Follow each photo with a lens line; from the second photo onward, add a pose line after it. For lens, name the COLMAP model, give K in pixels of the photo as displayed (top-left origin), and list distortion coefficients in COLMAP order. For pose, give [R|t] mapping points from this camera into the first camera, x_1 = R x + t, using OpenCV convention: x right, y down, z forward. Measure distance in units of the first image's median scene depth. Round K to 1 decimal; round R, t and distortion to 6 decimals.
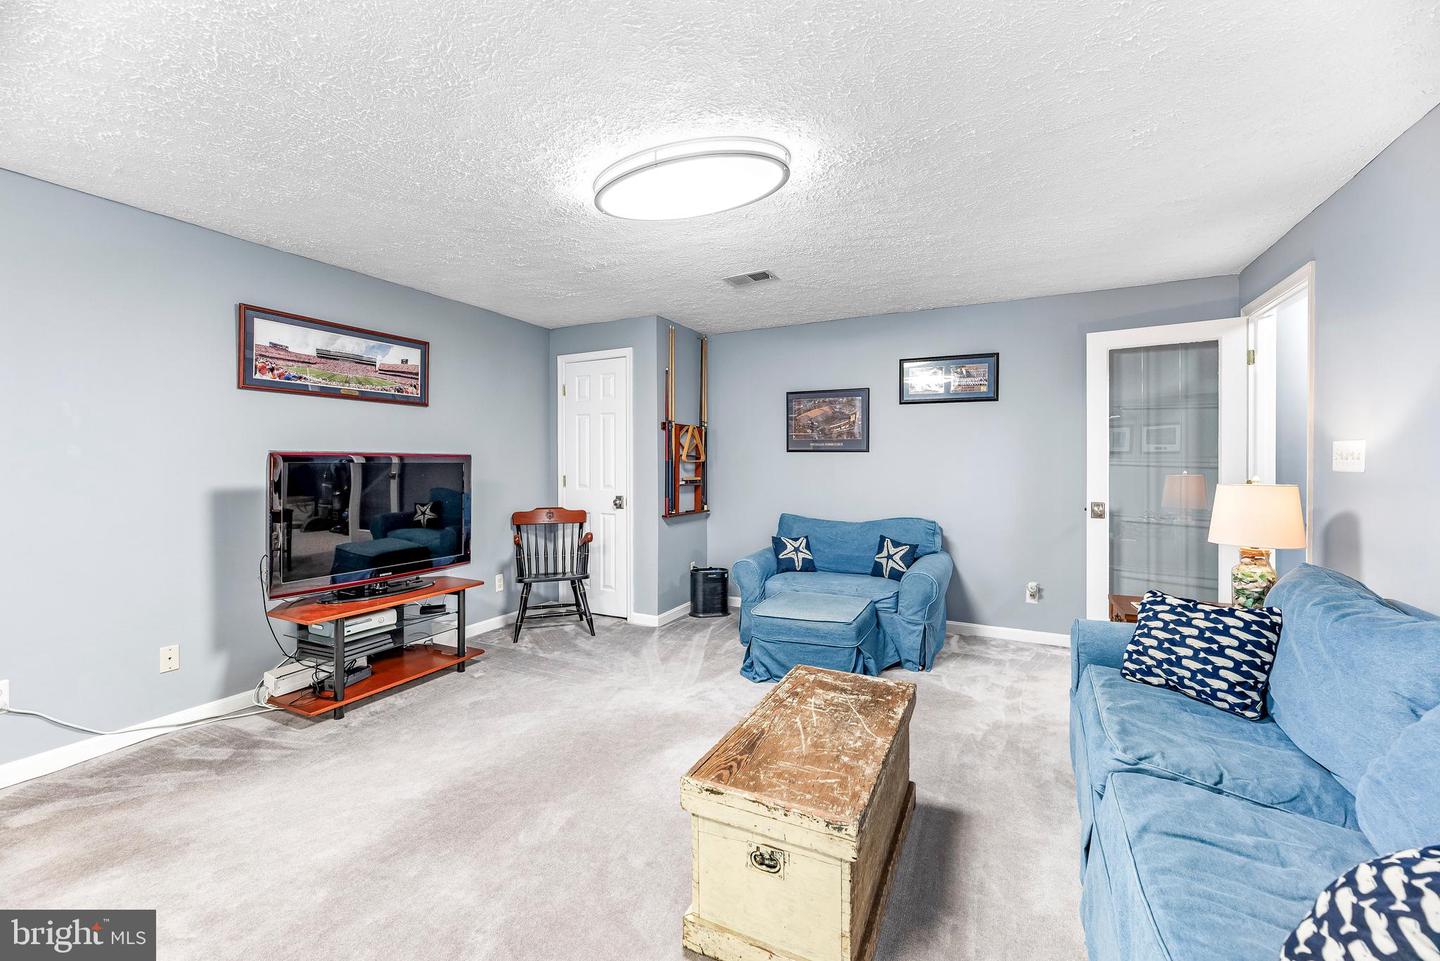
lens RADIAL K [[586.6, 0, 713.3], [0, 586.6, 470.6], [0, 0, 1]] dist [-0.002348, -0.000177]
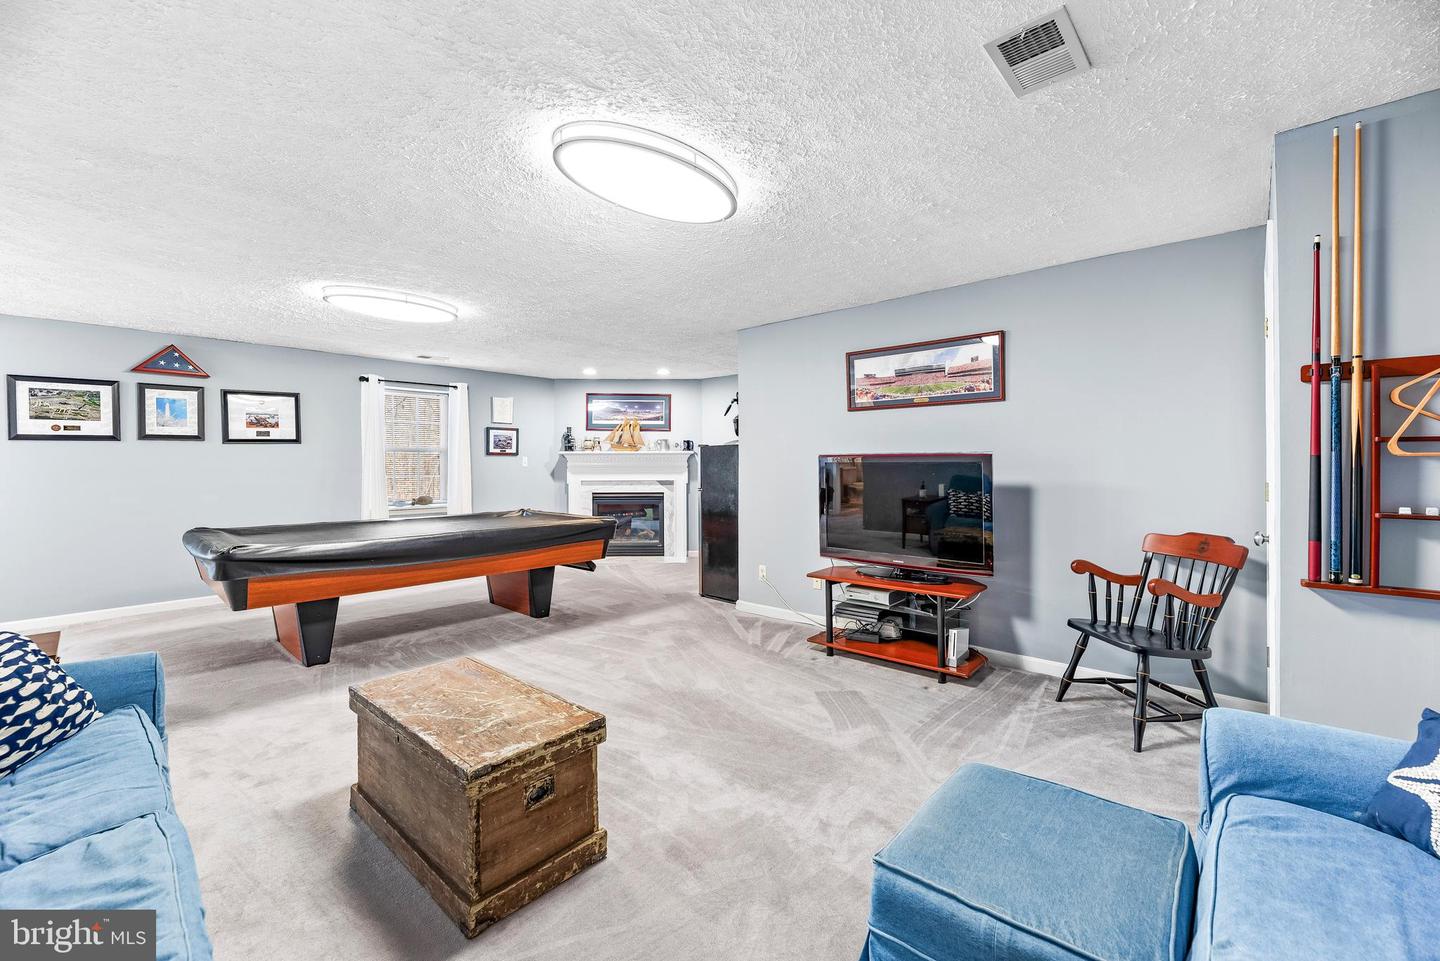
lens RADIAL K [[586.6, 0, 713.3], [0, 586.6, 470.6], [0, 0, 1]] dist [-0.002348, -0.000177]
pose [[-0.259658, 0.012541, -0.965619, 0.514840], [-0.005964, 0.999876, 0.014590, -0.009768], [0.965682, 0.009547, -0.259551, 0.794125]]
